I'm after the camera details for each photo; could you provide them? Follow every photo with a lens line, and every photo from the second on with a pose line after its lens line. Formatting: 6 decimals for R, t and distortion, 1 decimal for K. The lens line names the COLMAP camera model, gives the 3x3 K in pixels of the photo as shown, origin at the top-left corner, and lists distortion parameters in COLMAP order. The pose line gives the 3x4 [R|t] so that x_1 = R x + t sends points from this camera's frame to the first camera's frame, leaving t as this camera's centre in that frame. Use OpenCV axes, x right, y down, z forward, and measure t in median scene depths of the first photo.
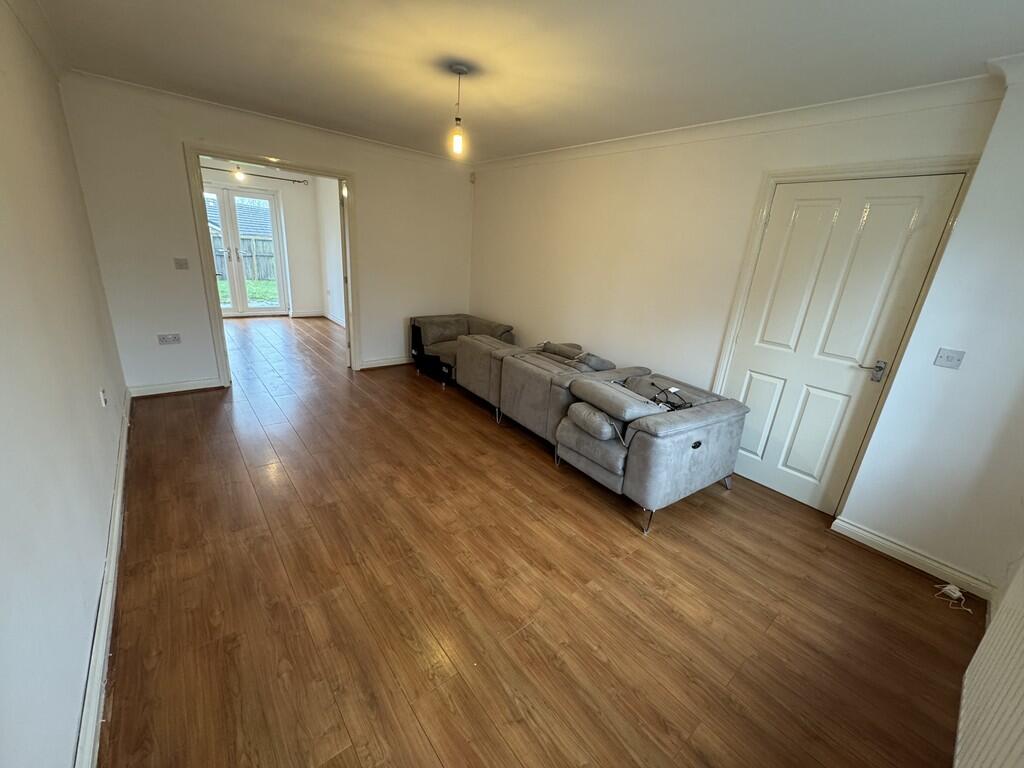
lens RADIAL K [[406.8, 0, 512.0], [0, 406.8, 384.0], [0, 0, 1]] dist [-0.001548, -0.000373]
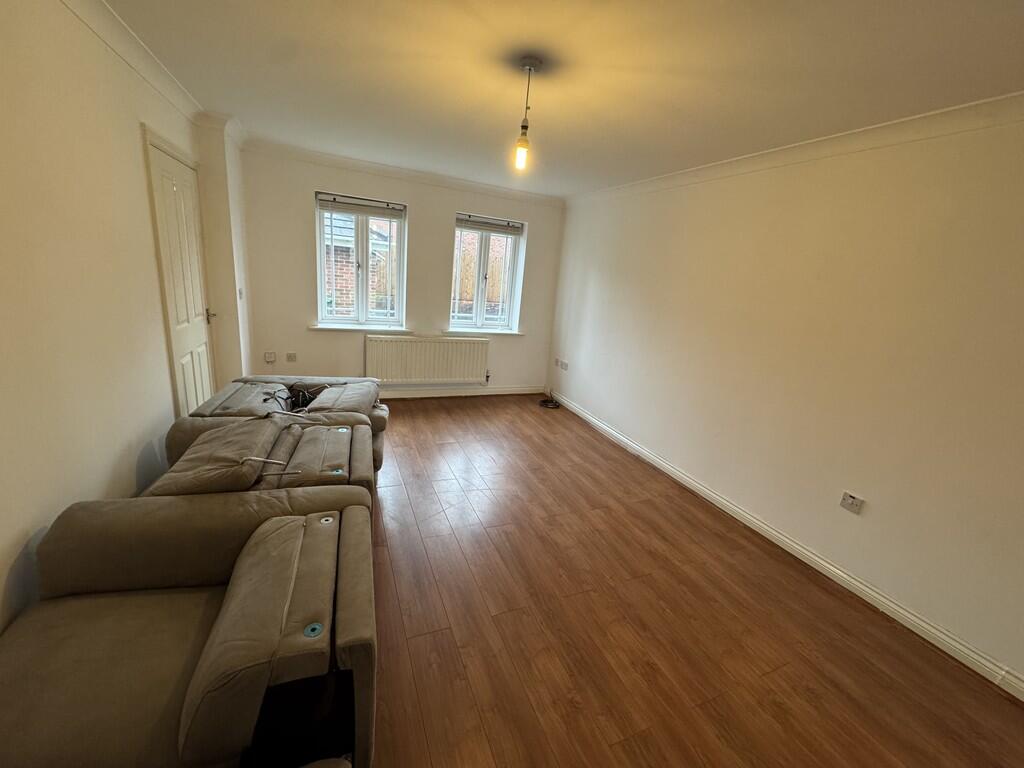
lens RADIAL K [[406.8, 0, 512.0], [0, 406.8, 384.0], [0, 0, 1]] dist [-0.001548, -0.000373]
pose [[-0.944171, -0.237992, 0.227817, -0.404559], [-0.072525, 0.824677, 0.560935, -0.678764], [-0.321374, 0.513096, -0.795897, 1.881723]]
